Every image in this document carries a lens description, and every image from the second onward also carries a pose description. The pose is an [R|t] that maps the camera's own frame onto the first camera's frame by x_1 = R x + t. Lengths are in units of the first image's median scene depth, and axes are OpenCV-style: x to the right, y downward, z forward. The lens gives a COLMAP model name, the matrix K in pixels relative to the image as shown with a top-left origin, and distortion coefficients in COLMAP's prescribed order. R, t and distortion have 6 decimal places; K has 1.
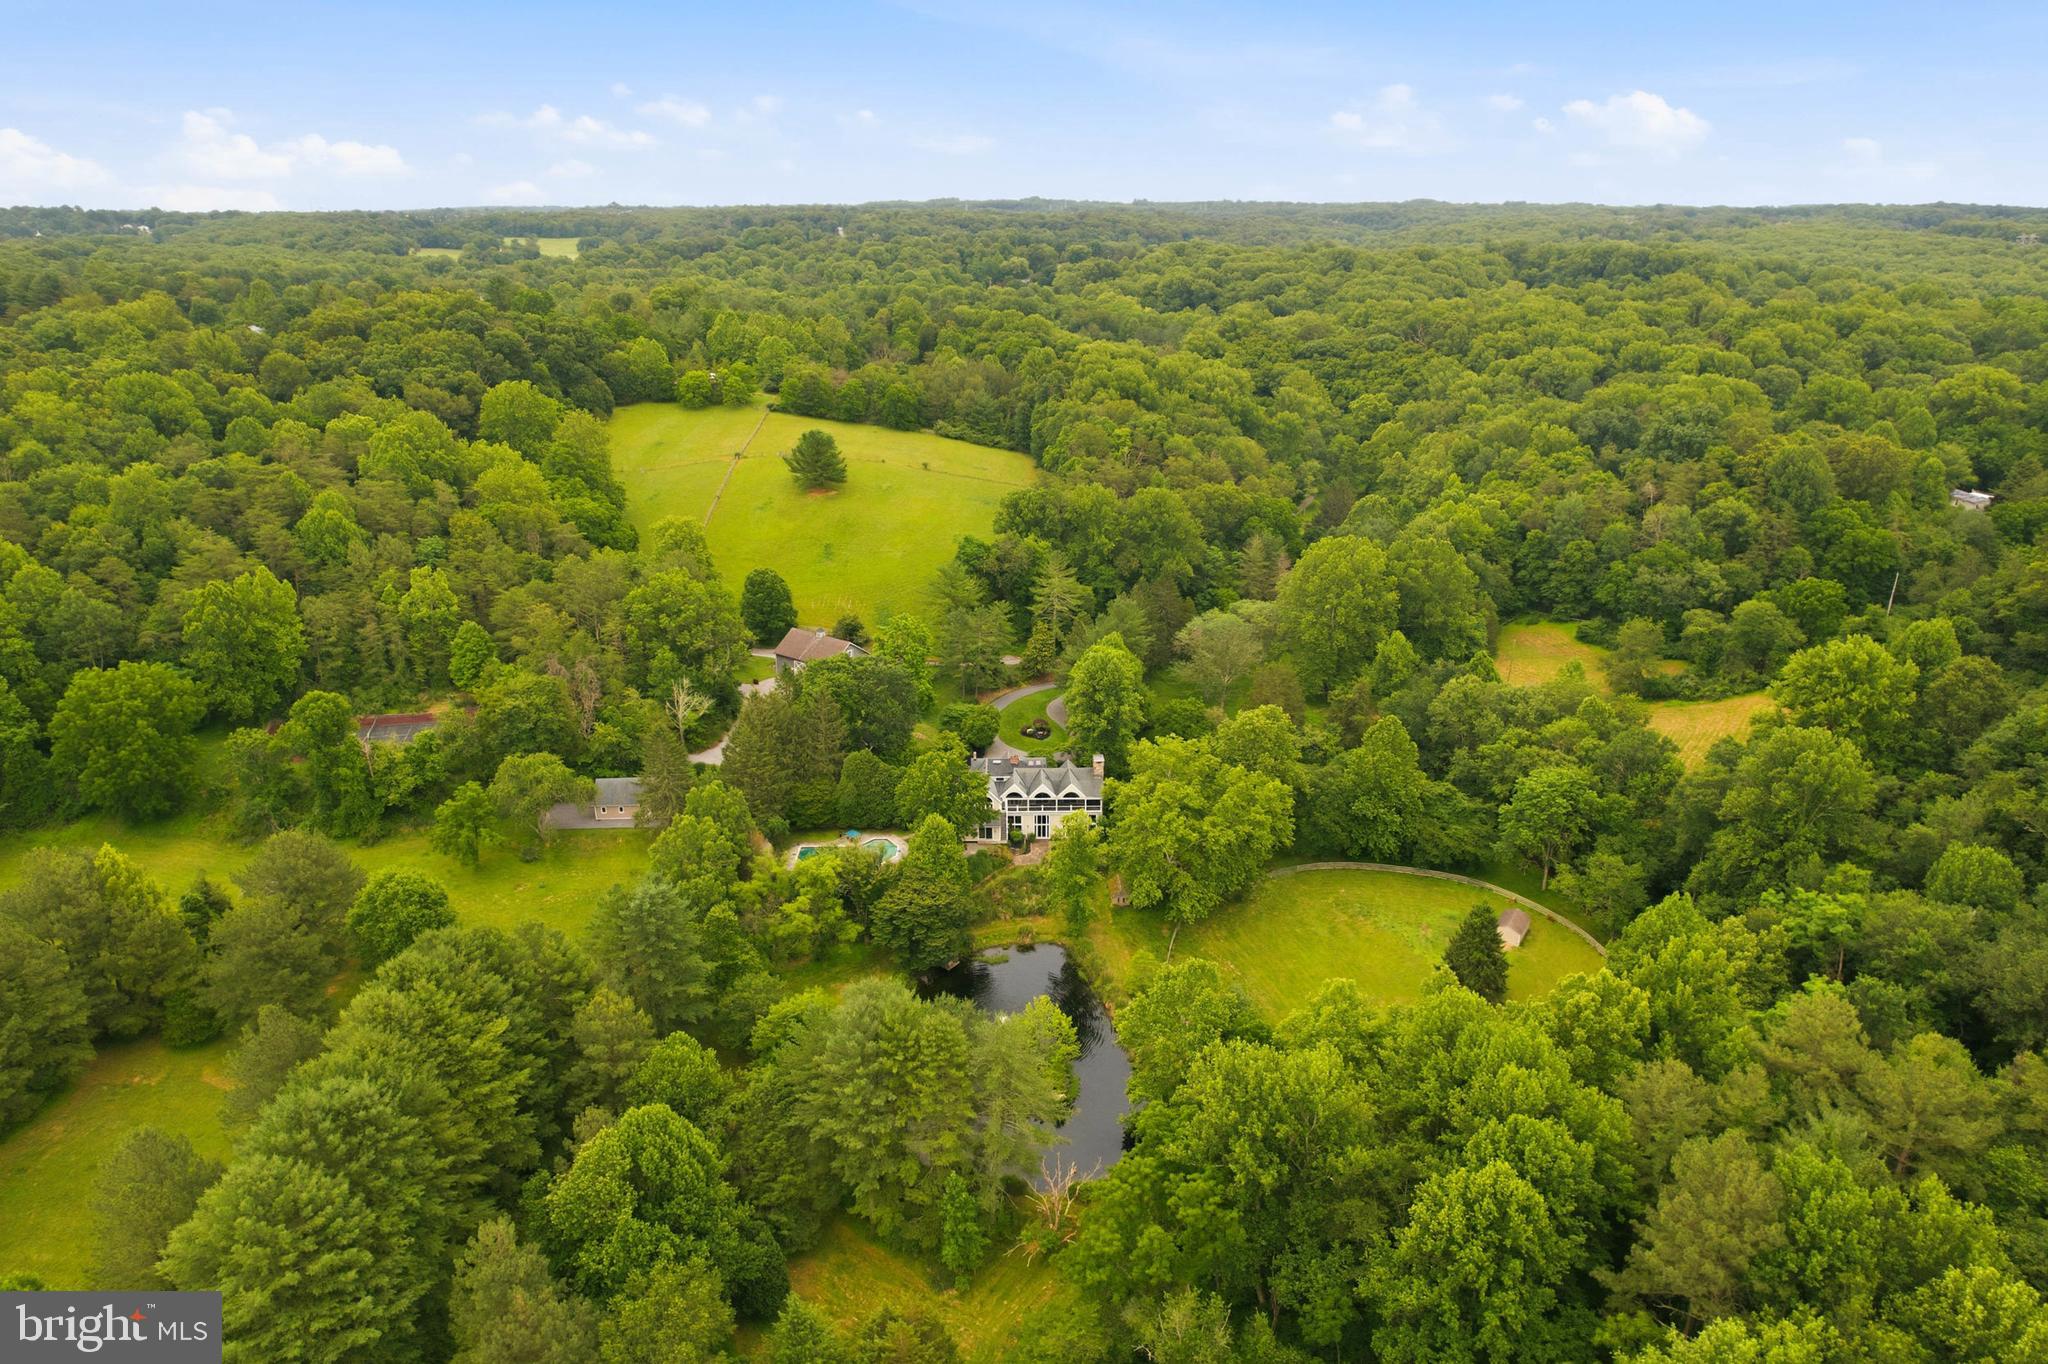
lens RADIAL K [[1331.2, 0, 1025.1], [0, 1331.2, 679.6], [0, 0, 1]] dist [-0.040230, 0.000466]
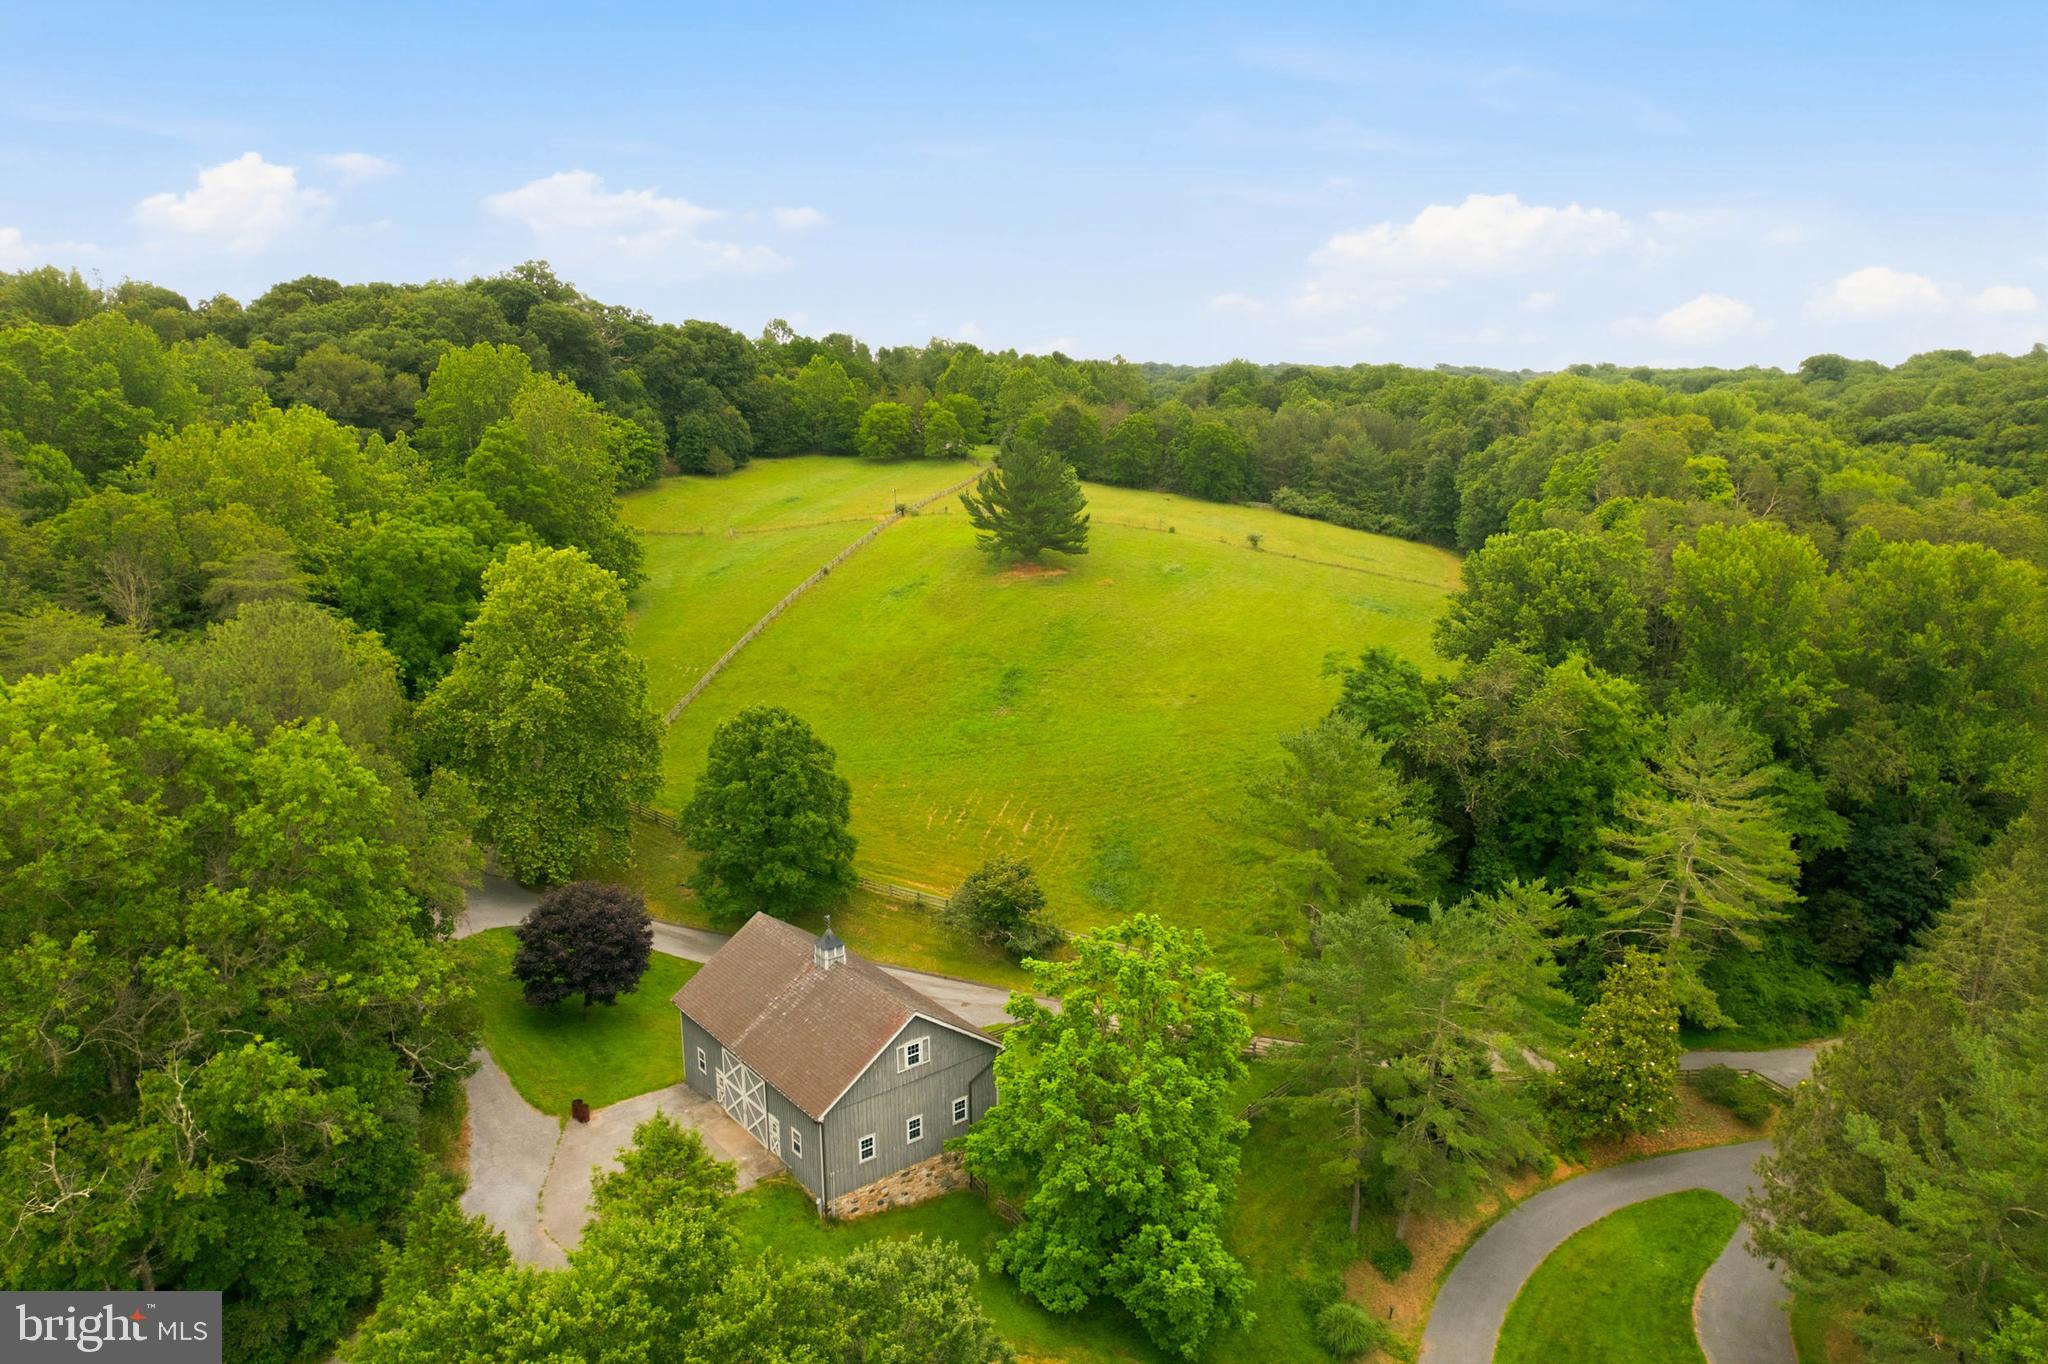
lens RADIAL K [[1331.2, 0, 1026.1], [0, 1331.2, 678.6], [0, 0, 1]] dist [-0.040230, 0.000466]
pose [[0.970350, 0.051979, -0.236050, -0.049098], [-0.082825, 0.988981, -0.122702, -0.052967], [0.227071, 0.138614, 0.963963, 0.662583]]
